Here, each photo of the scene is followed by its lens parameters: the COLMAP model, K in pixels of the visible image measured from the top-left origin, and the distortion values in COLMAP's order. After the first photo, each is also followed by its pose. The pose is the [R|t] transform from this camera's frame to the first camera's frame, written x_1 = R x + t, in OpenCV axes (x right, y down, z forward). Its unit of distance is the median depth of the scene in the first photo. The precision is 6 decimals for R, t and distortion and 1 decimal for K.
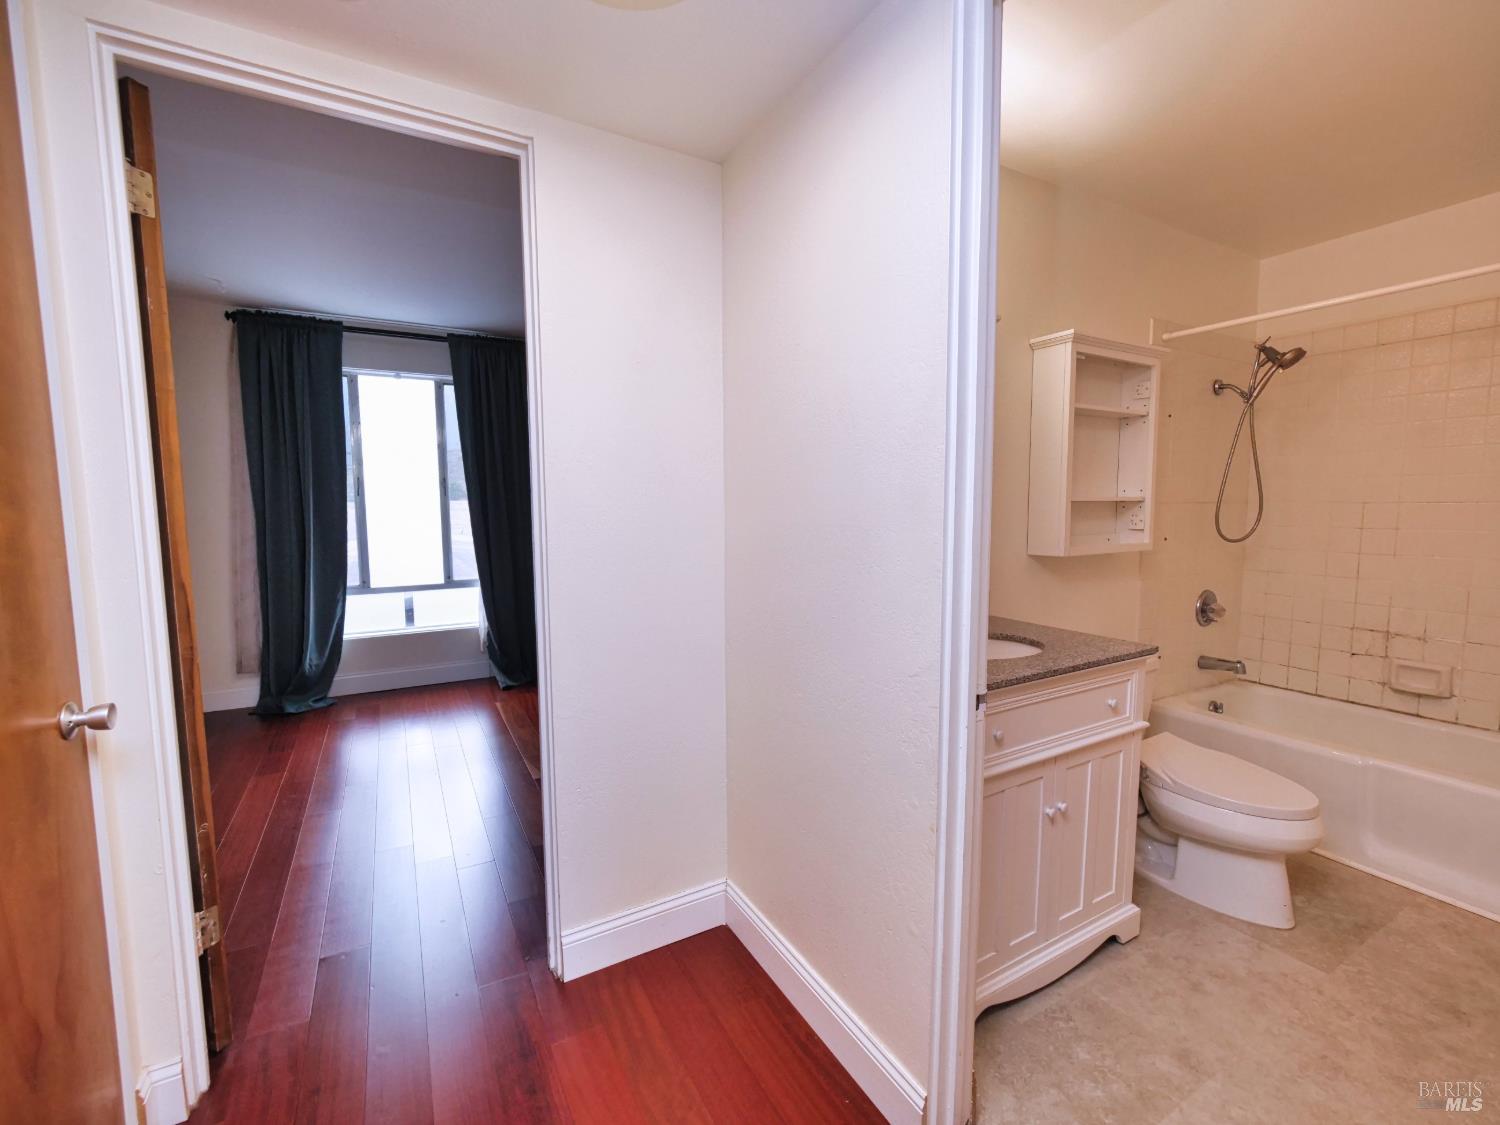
lens RADIAL K [[633.8, 0, 742.8], [0, 633.8, 563.5], [0, 0, 1]] dist [-0.000190, 0.000310]
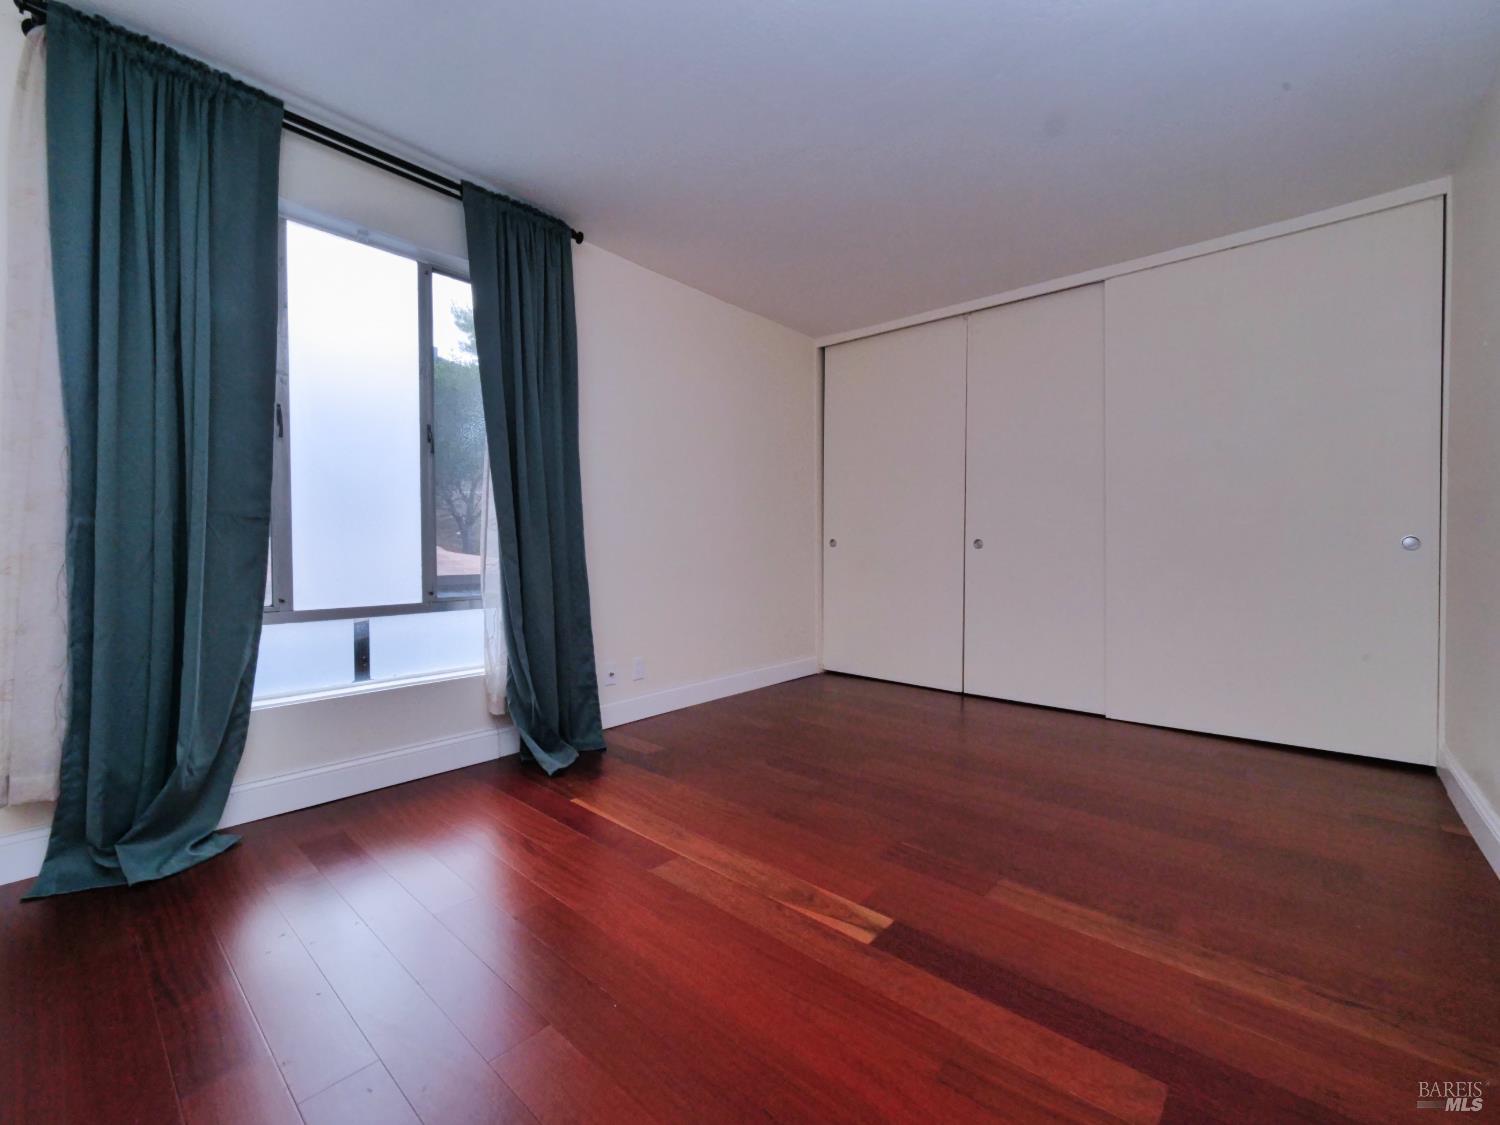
lens RADIAL K [[633.8, 0, 738.6], [0, 633.8, 562.0], [0, 0, 1]] dist [-0.000190, 0.000310]
pose [[0.939725, -0.009963, 0.341787, -0.436808], [0.038020, 0.996422, -0.075487, 0.054884], [-0.339811, 0.083932, 0.936741, 0.385425]]
